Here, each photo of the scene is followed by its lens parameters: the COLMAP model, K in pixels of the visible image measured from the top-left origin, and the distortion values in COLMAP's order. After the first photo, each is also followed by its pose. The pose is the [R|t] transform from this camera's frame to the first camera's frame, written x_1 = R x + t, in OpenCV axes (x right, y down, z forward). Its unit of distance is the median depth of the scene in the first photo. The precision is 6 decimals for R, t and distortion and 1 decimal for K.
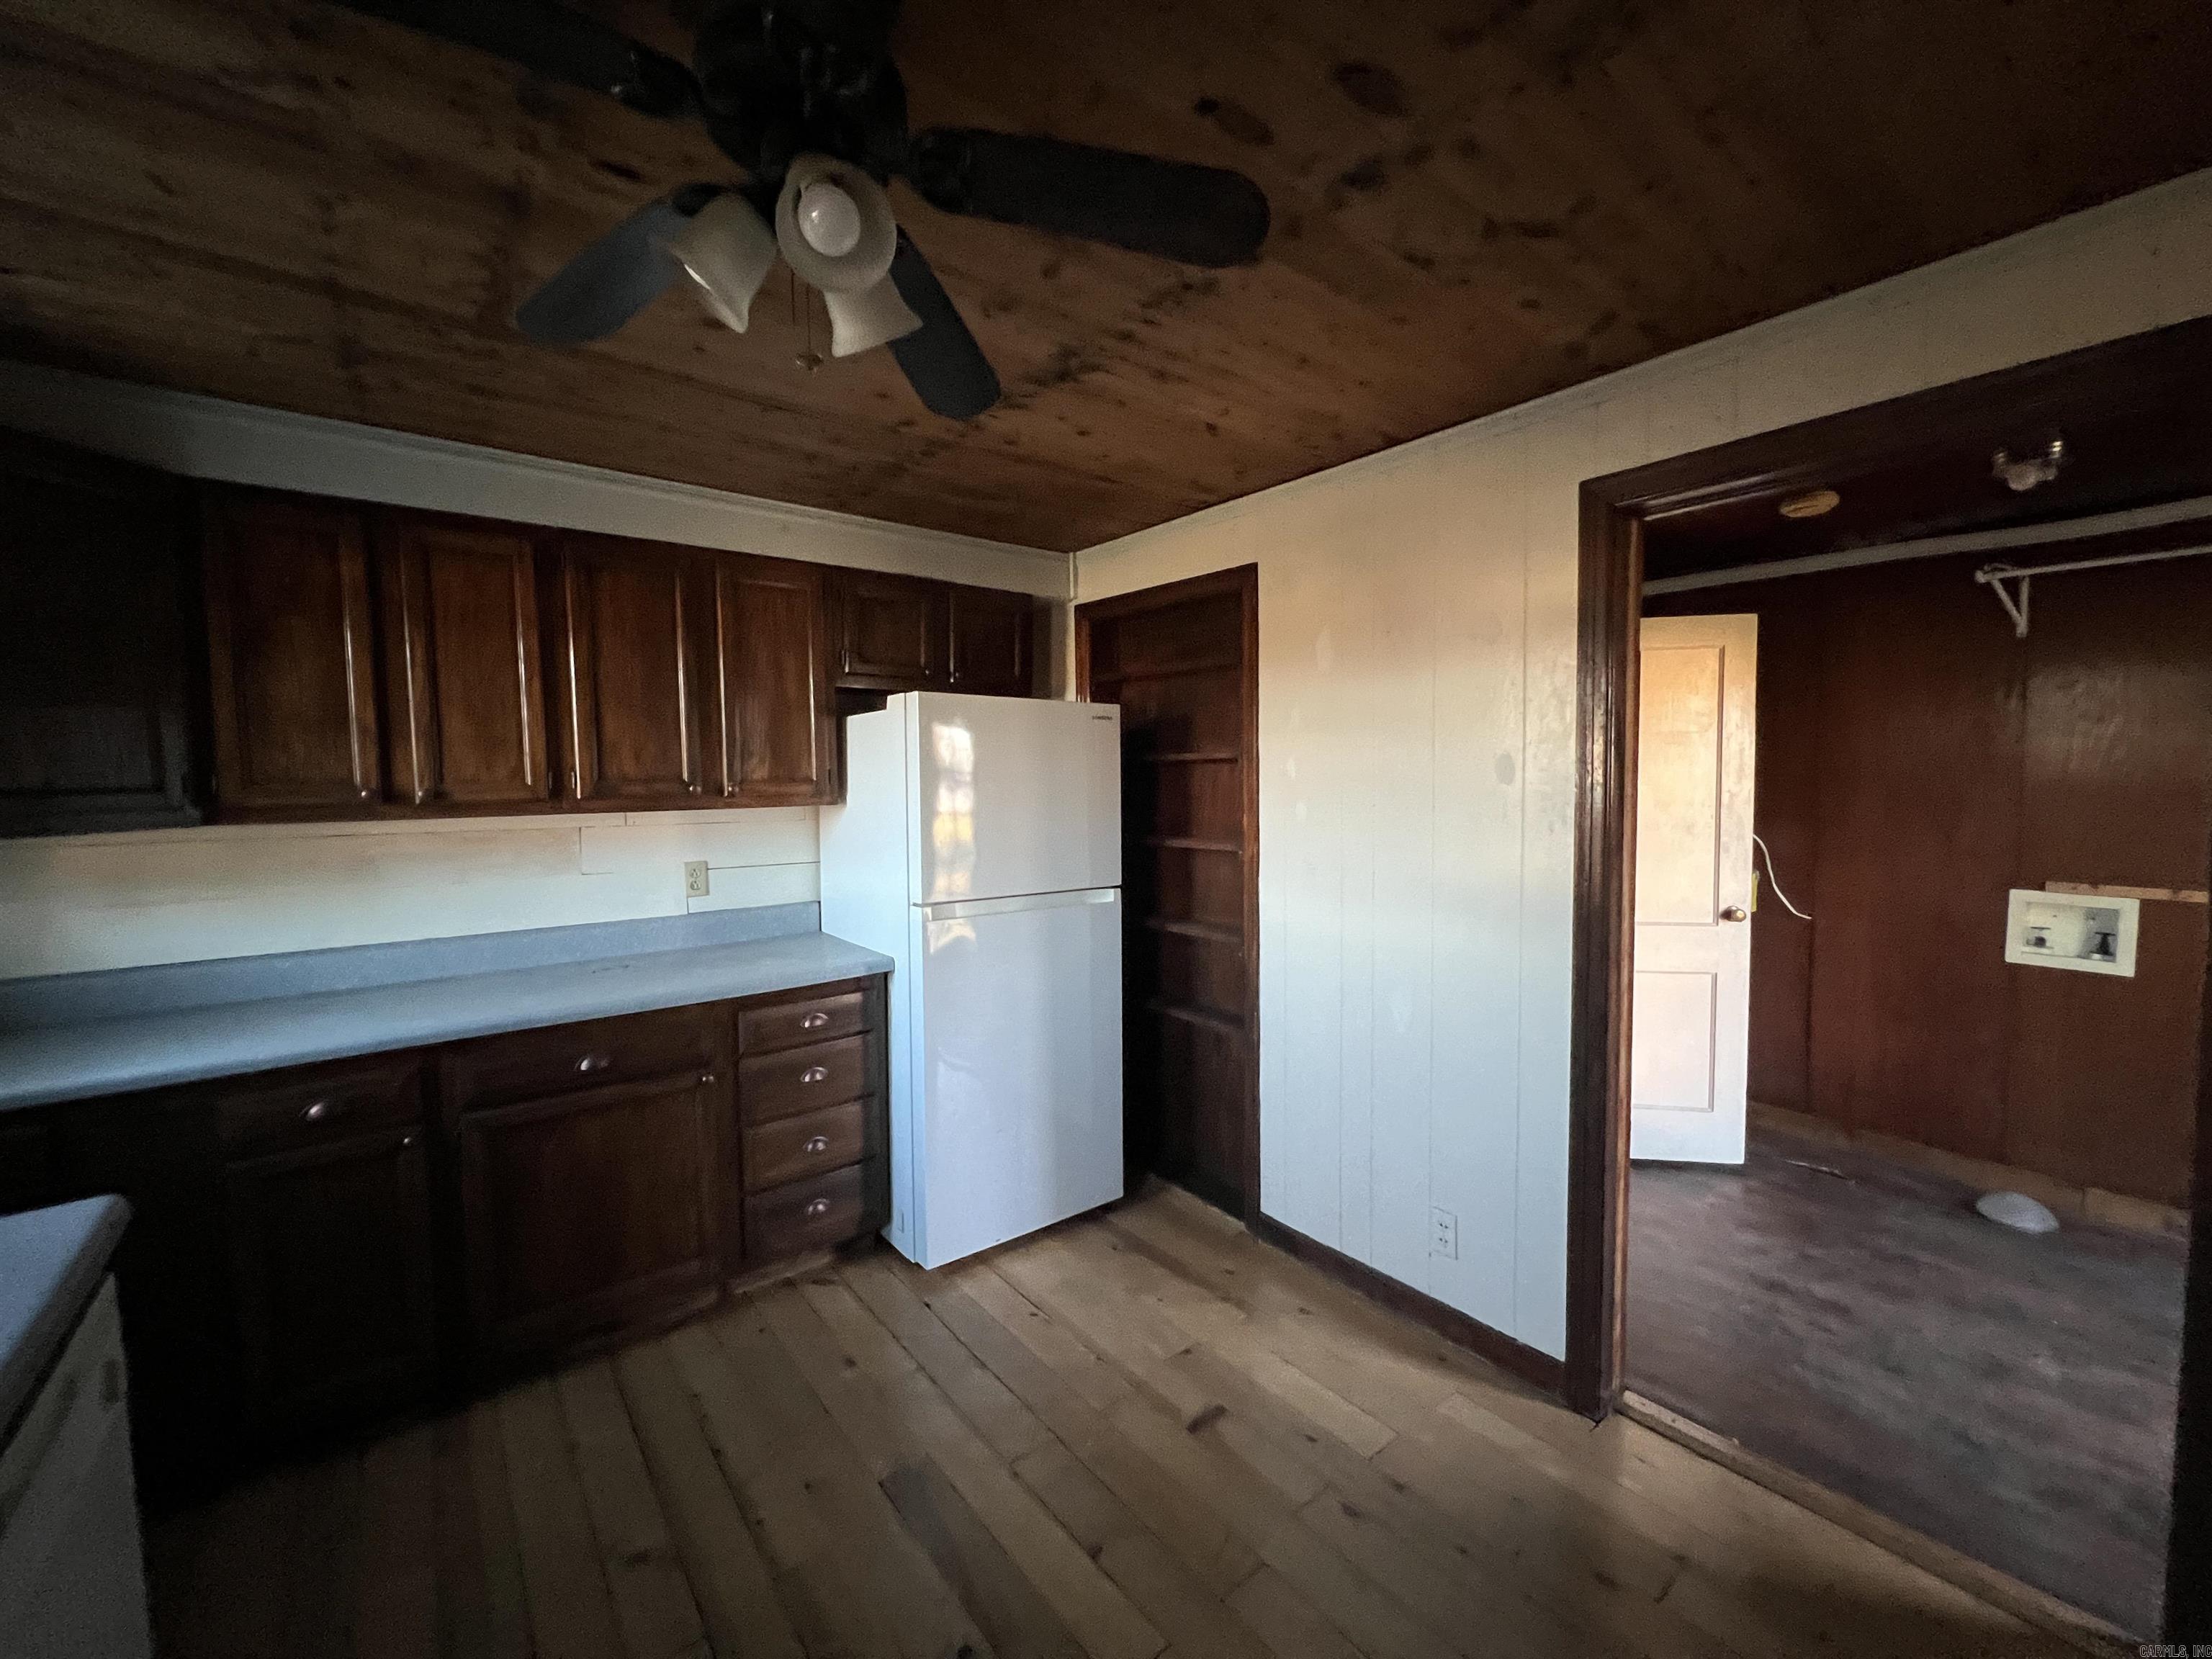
lens RADIAL K [[886.9, 0, 1098.5], [0, 886.9, 823.8], [0, 0, 1]] dist [-0.000455, 0.000044]
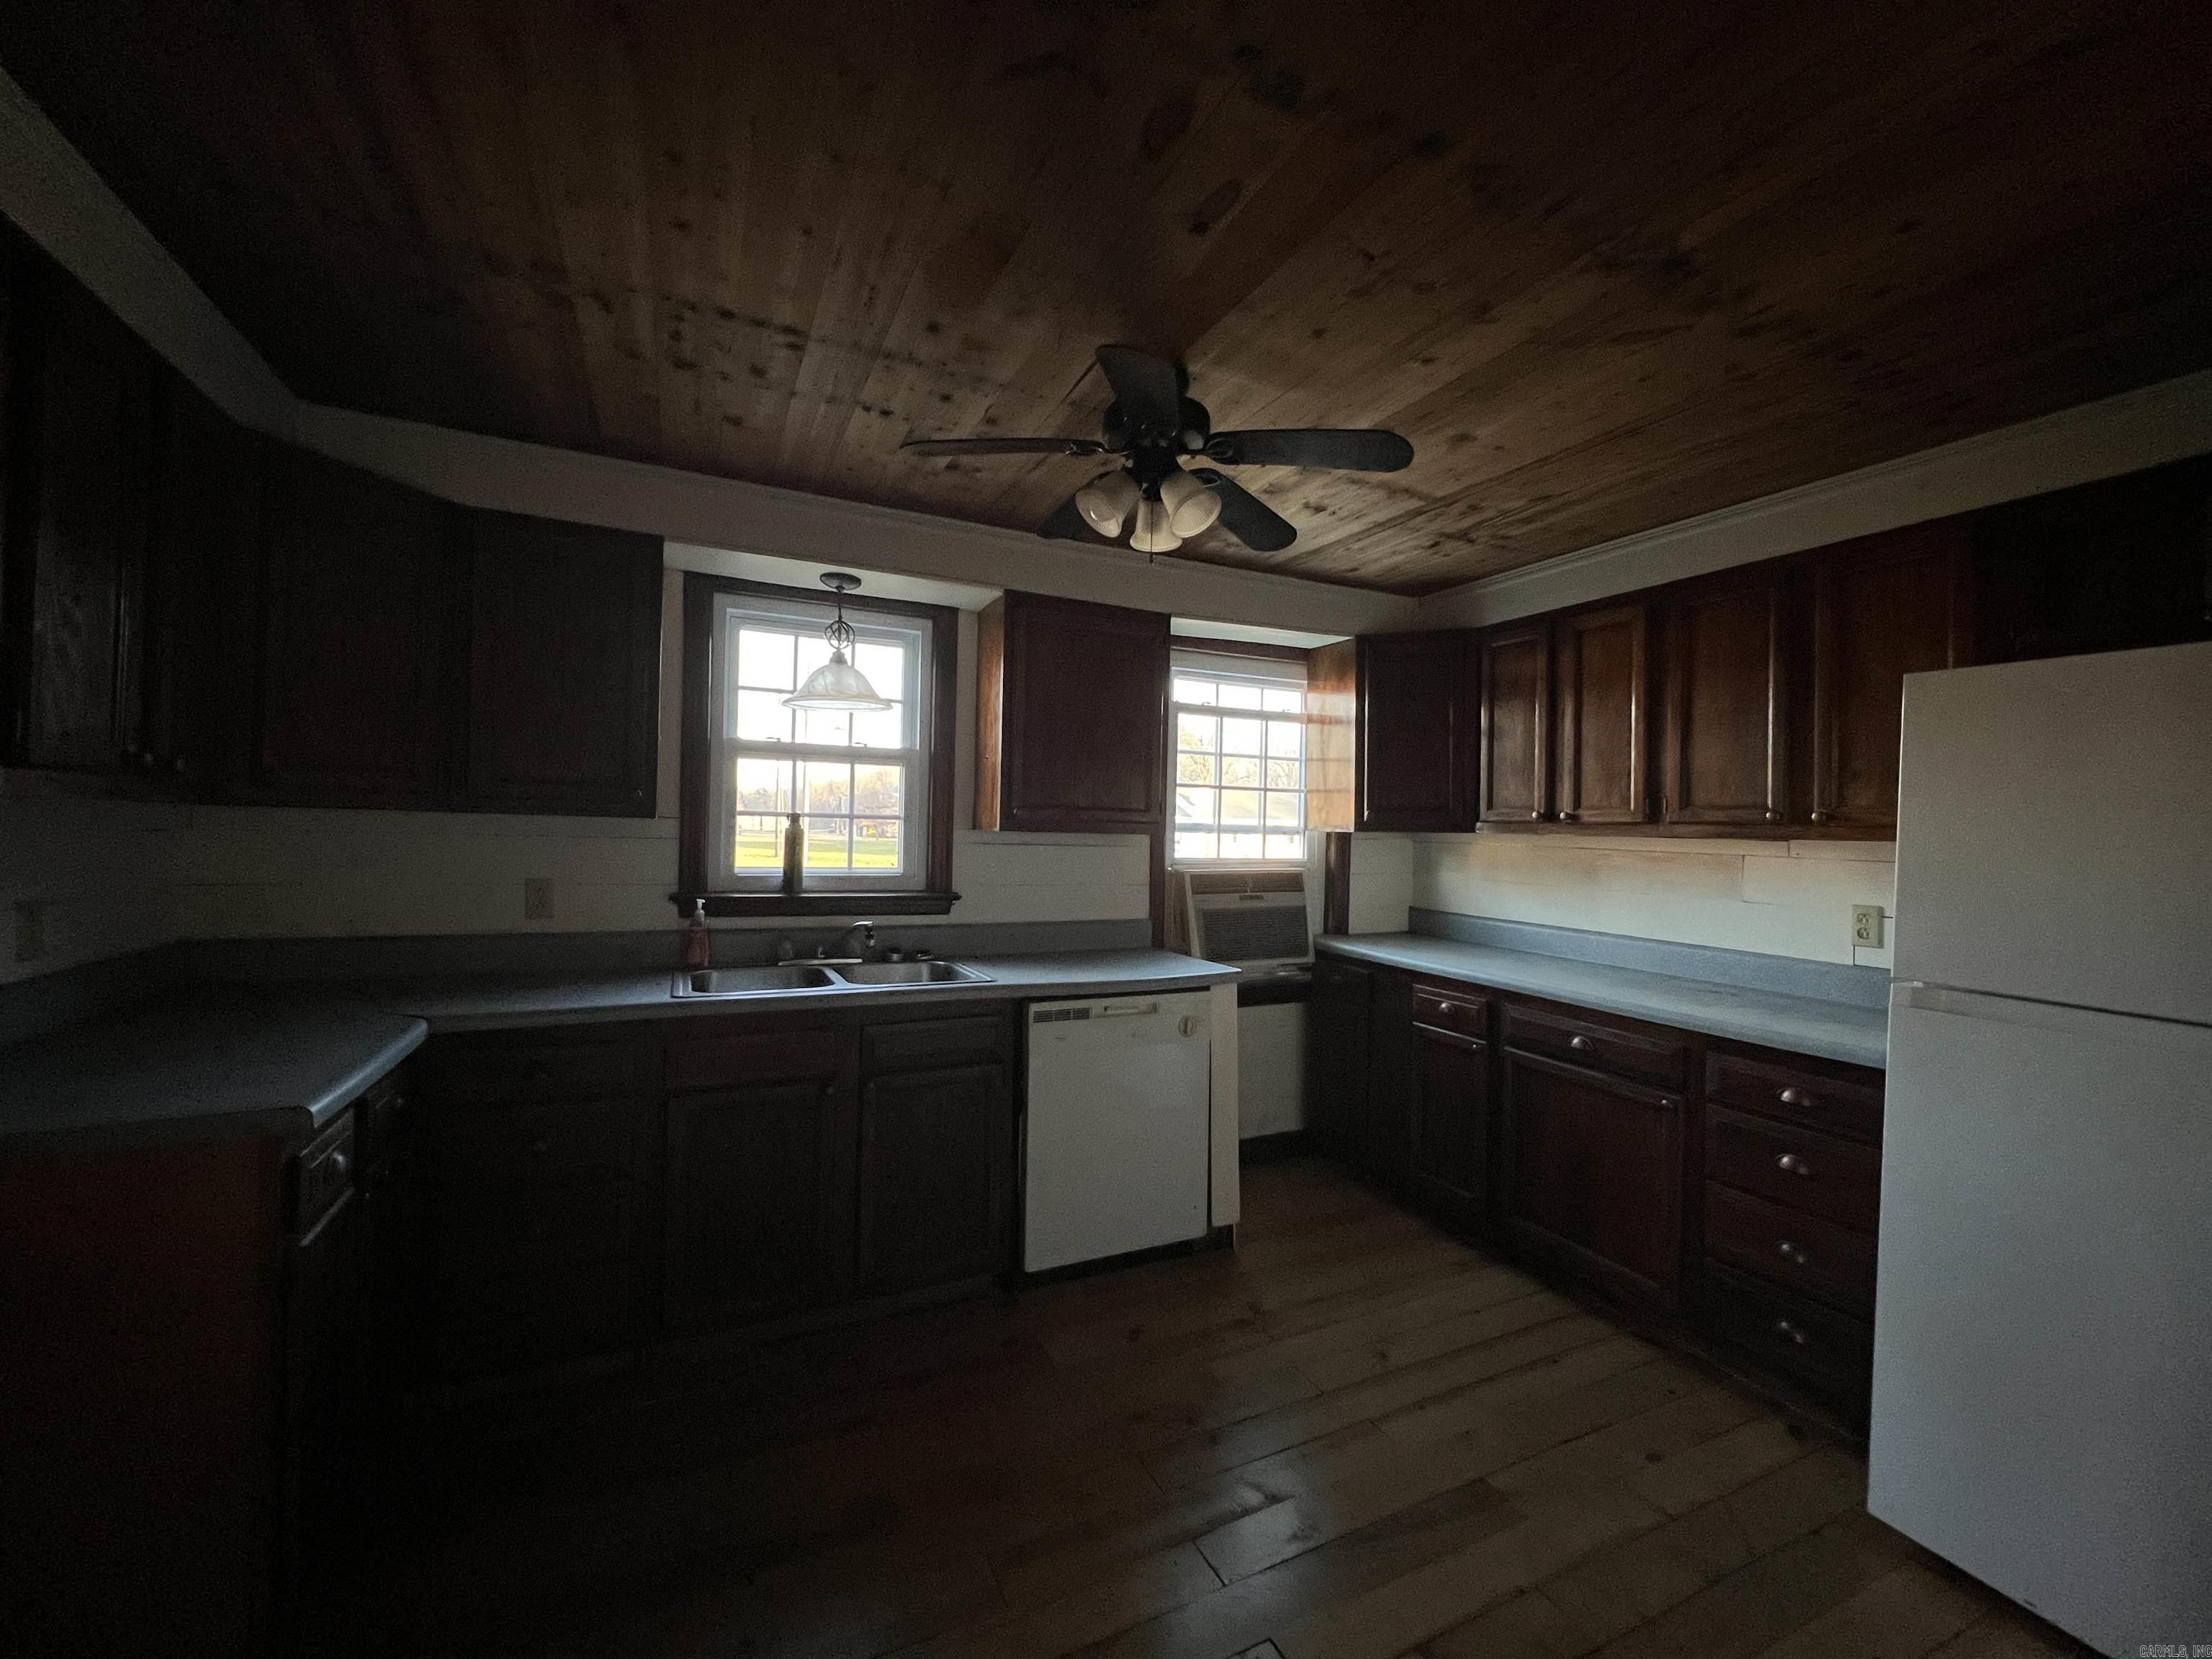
lens RADIAL K [[886.9, 0, 1098.5], [0, 886.9, 823.8], [0, 0, 1]] dist [-0.000455, 0.000044]
pose [[-0.236574, 0.003381, -0.971608, 0.680829], [-0.074246, 0.997007, 0.021547, 0.001058], [0.968772, 0.077236, -0.235615, 0.603397]]
